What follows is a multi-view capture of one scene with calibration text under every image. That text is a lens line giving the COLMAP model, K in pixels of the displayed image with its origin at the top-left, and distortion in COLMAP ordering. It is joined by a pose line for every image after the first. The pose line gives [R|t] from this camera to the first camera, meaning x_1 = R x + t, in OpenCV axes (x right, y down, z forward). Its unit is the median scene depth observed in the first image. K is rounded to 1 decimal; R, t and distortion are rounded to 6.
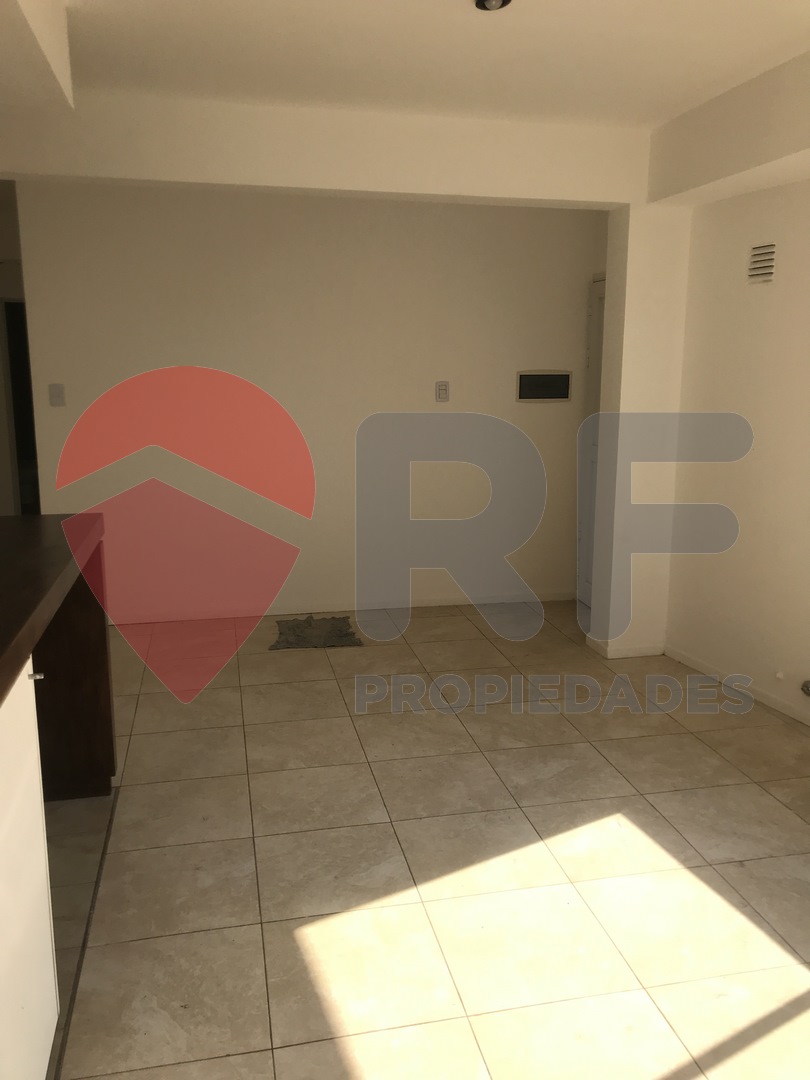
lens RADIAL K [[888.5, 0, 405.0], [0, 888.5, 540.0], [0, 0, 1]] dist [0.014175, 0.001593]
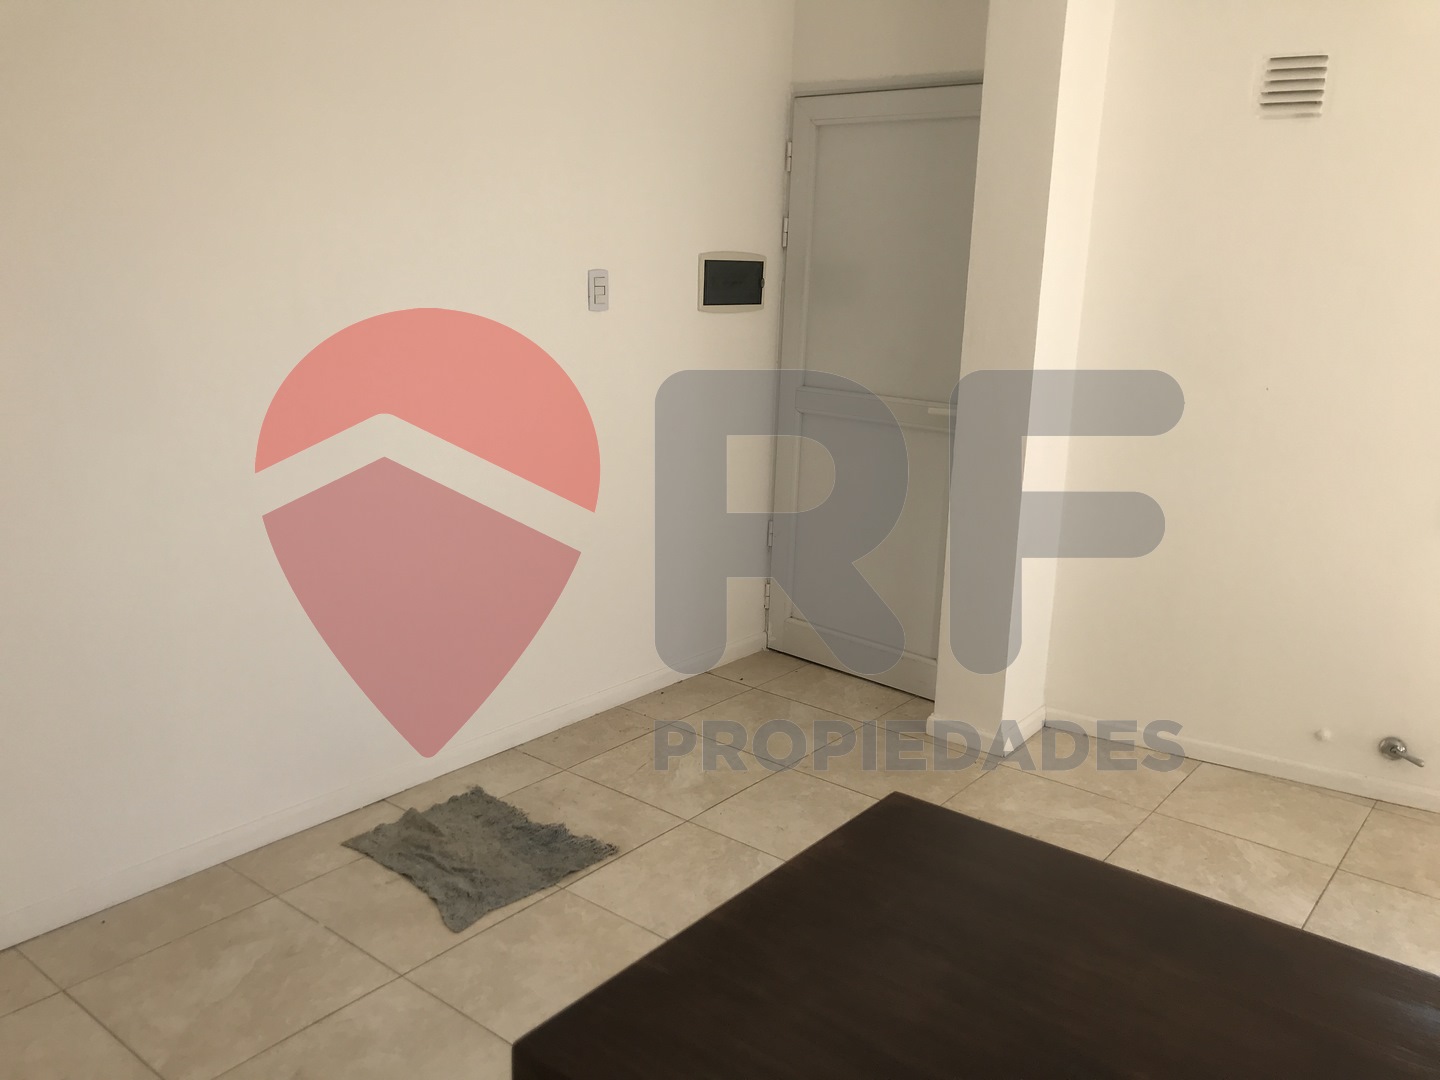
lens RADIAL K [[1184.7, 0, 719.4], [0, 1184.7, 530.6], [0, 0, 1]] dist [0.014175, 0.001593]
pose [[0.769498, -0.117868, 0.627678, -0.446918], [0.097161, 0.992987, 0.067353, -0.097251], [-0.631215, 0.009158, 0.775554, 0.602972]]
